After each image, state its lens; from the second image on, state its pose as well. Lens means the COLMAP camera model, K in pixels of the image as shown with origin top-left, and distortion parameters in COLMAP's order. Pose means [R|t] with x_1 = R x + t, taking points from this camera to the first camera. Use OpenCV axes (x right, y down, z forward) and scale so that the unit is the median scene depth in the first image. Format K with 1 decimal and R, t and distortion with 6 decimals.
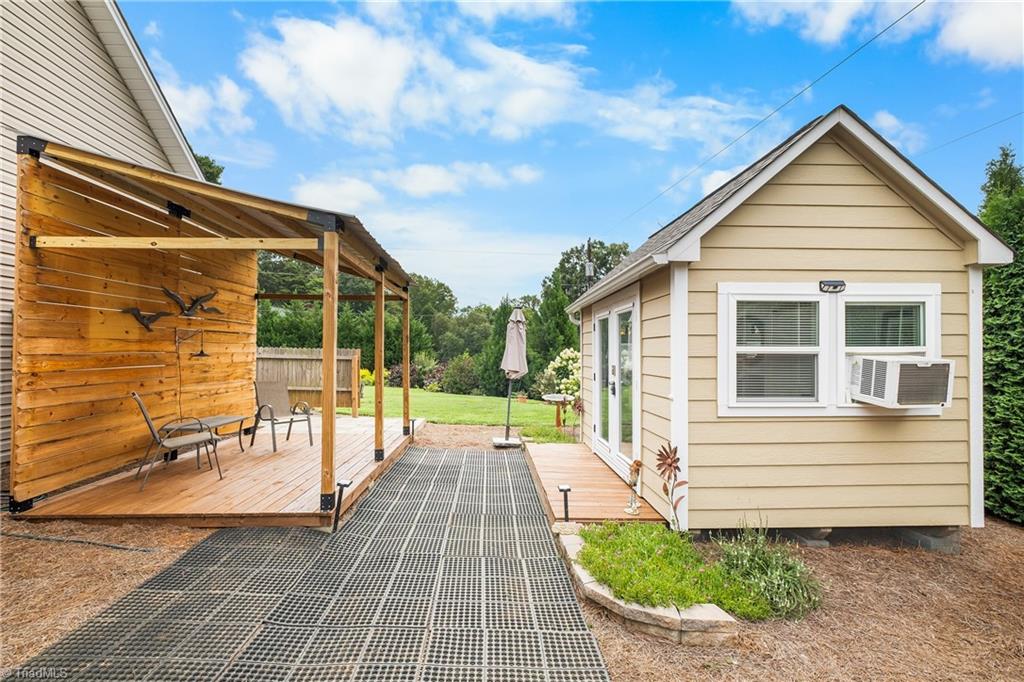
lens RADIAL K [[456.6, 0, 512.0], [0, 456.6, 341.0], [0, 0, 1]] dist [-0.001960, -0.000245]
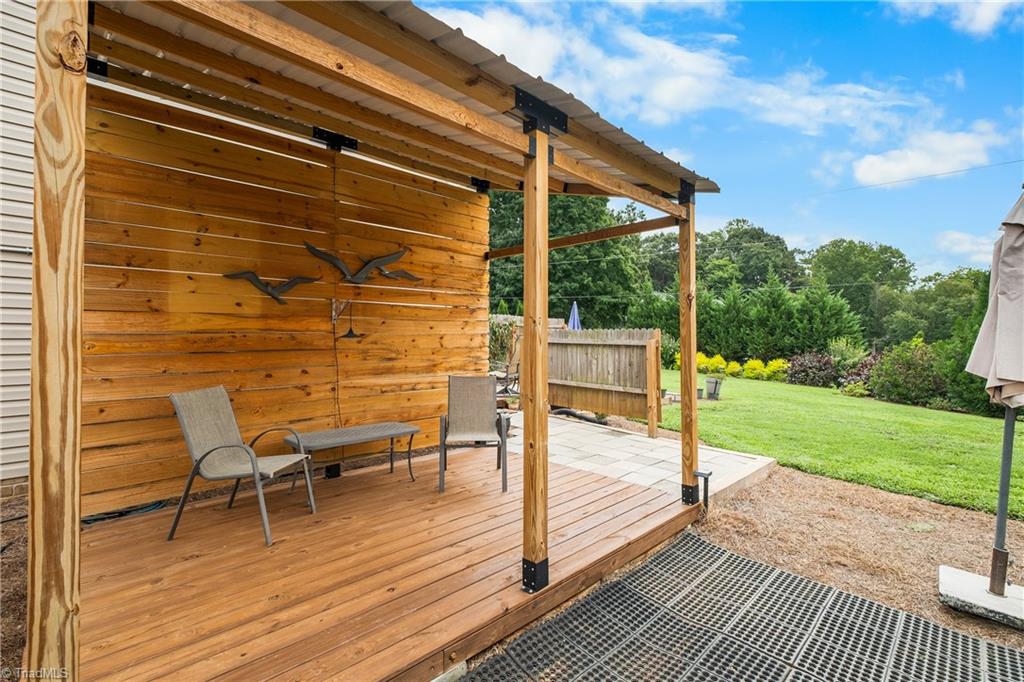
lens RADIAL K [[460.9, 0, 509.4], [0, 460.9, 333.5], [0, 0, 1]] dist [-0.003138, -0.000131]
pose [[0.660280, -0.013027, -0.750906, 0.008975], [0.020920, 0.999781, 0.001050, 0.027121], [0.750728, -0.016403, 0.660408, 0.612017]]
